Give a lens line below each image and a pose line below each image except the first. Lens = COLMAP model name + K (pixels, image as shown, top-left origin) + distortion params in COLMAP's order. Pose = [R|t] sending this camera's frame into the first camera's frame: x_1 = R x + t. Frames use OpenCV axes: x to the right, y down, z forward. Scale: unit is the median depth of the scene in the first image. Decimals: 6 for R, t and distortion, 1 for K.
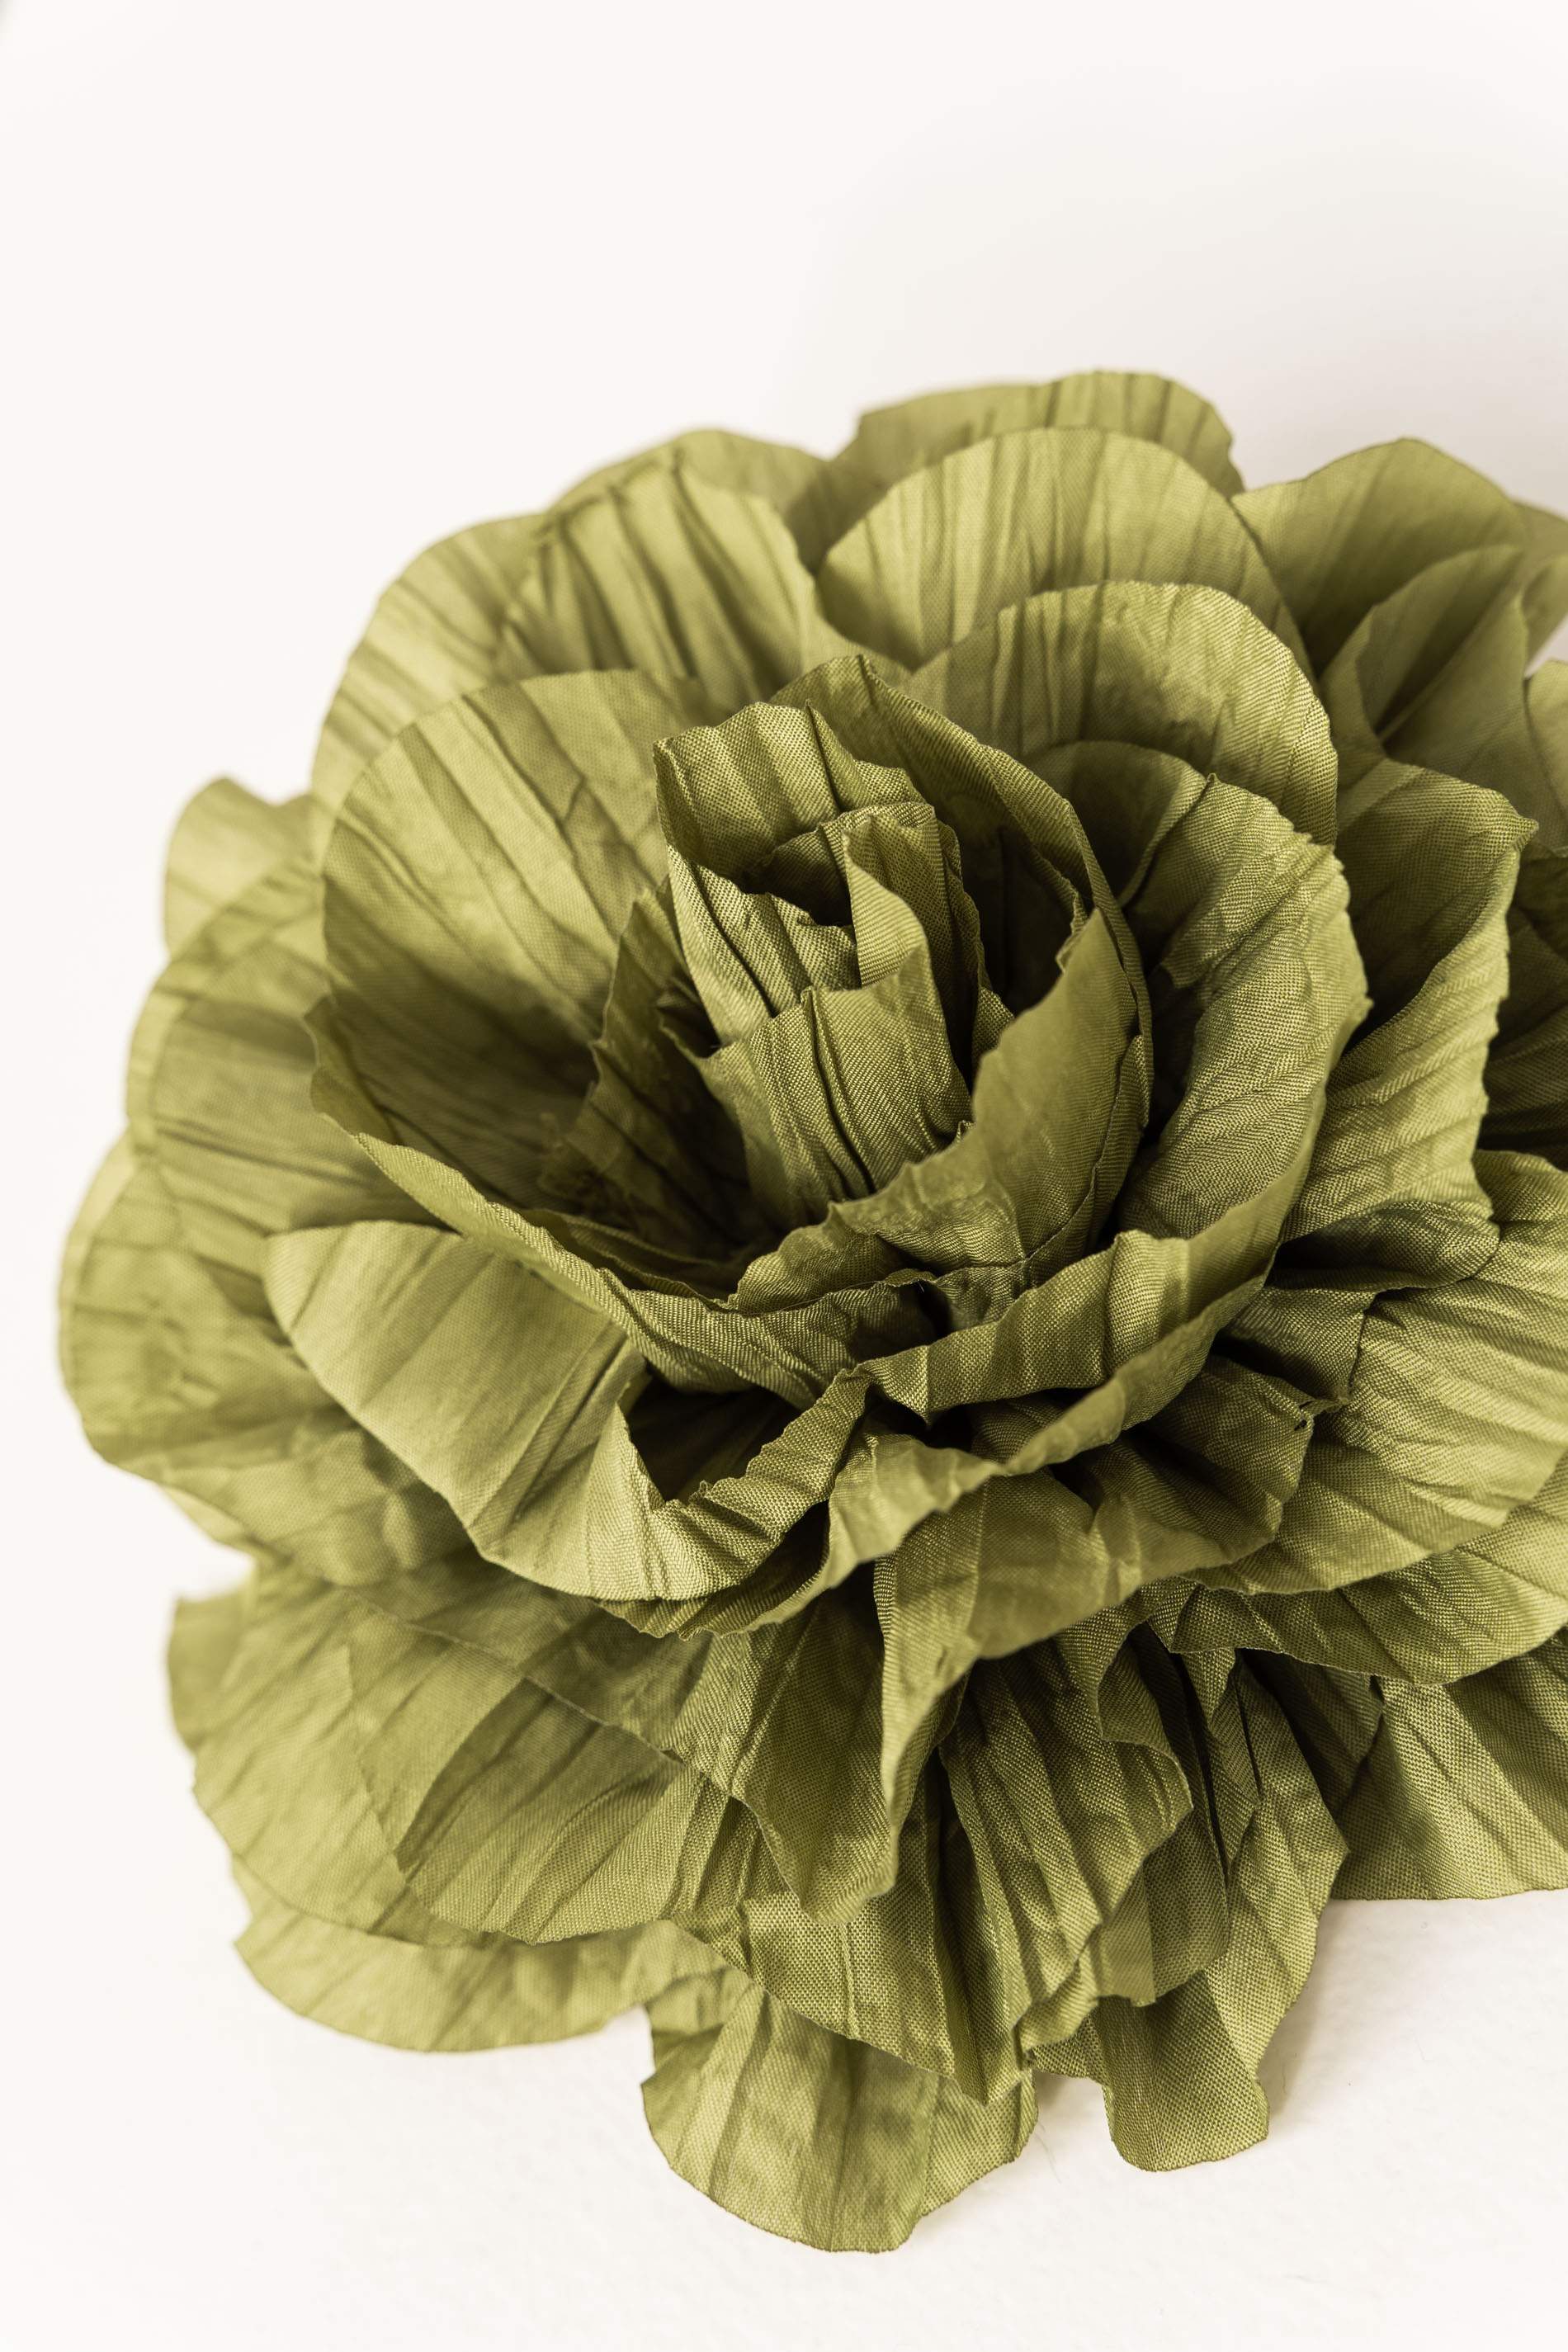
lens RADIAL K [[4074.9, 0, 775.1], [0, 4074.9, 1185.4], [0, 0, 1]] dist [0.029519, 0.000000]
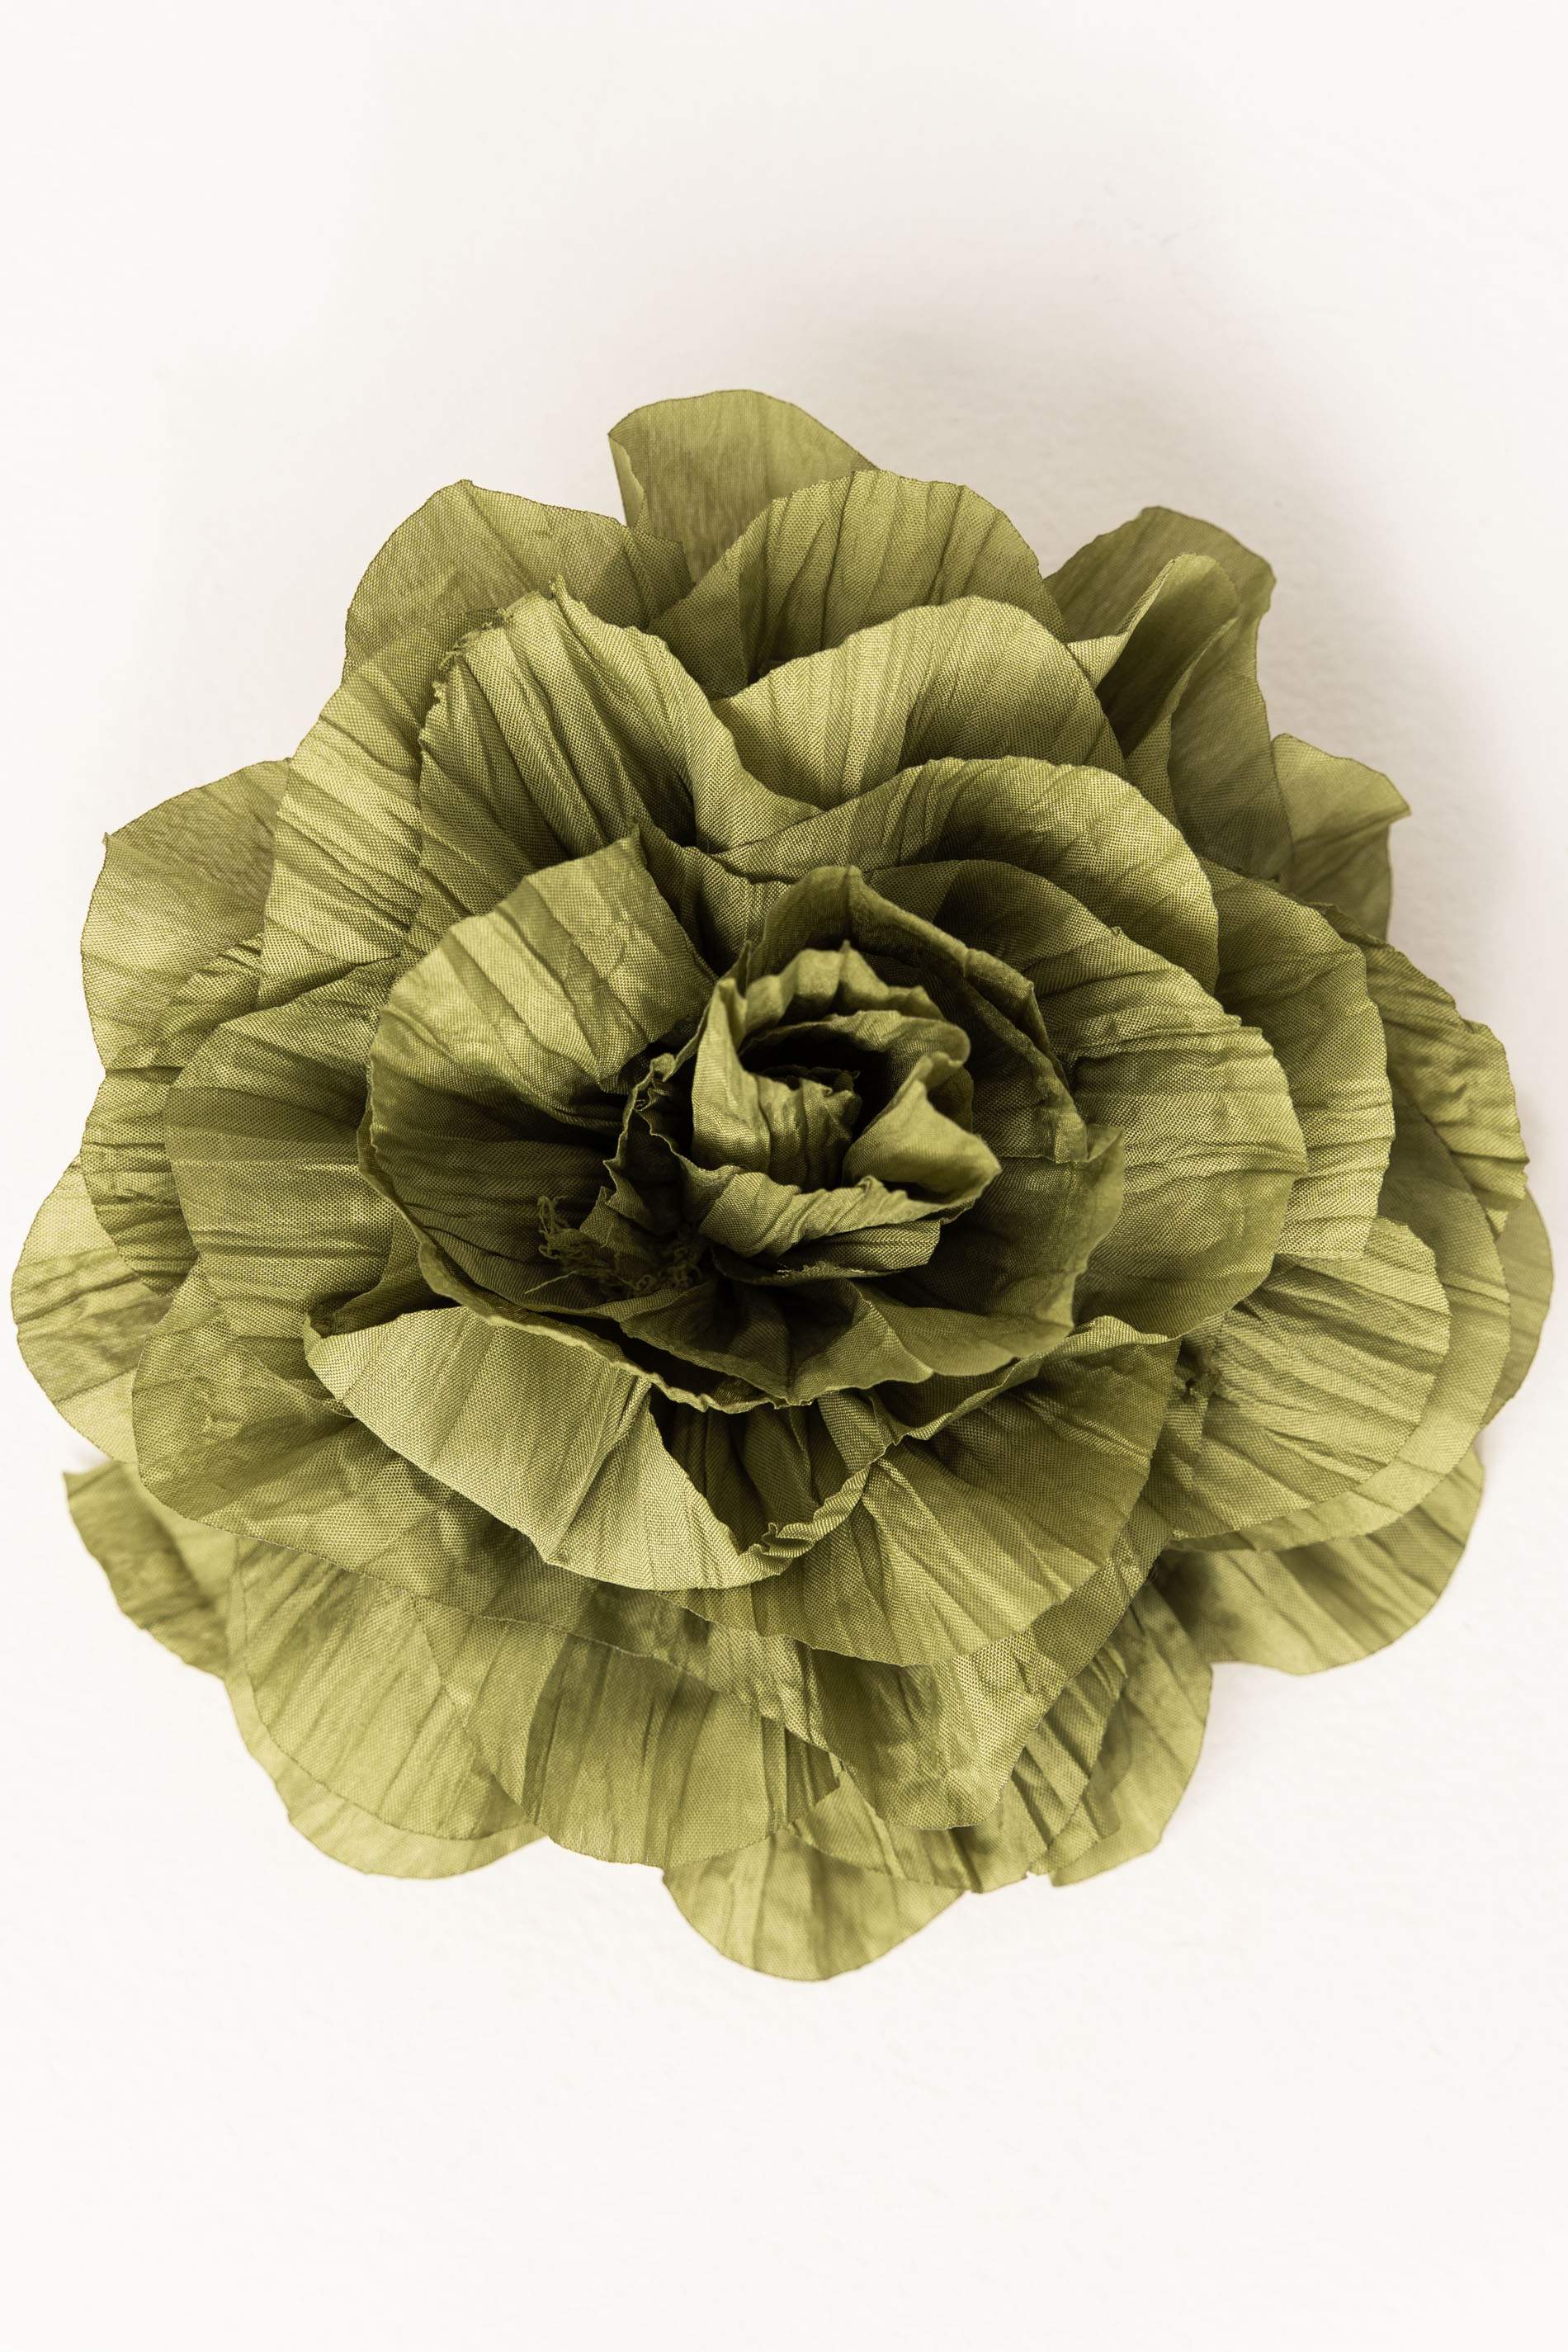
lens RADIAL K [[4074.9, 0, 792.6], [0, 4074.9, 1169.2], [0, 0, 1]] dist [0.029519, 0.000000]
pose [[0.898707, -0.186045, 0.397131, -0.471861], [0.014714, 0.917837, 0.396684, -0.507153], [-0.438303, -0.350659, 0.827604, -0.019397]]
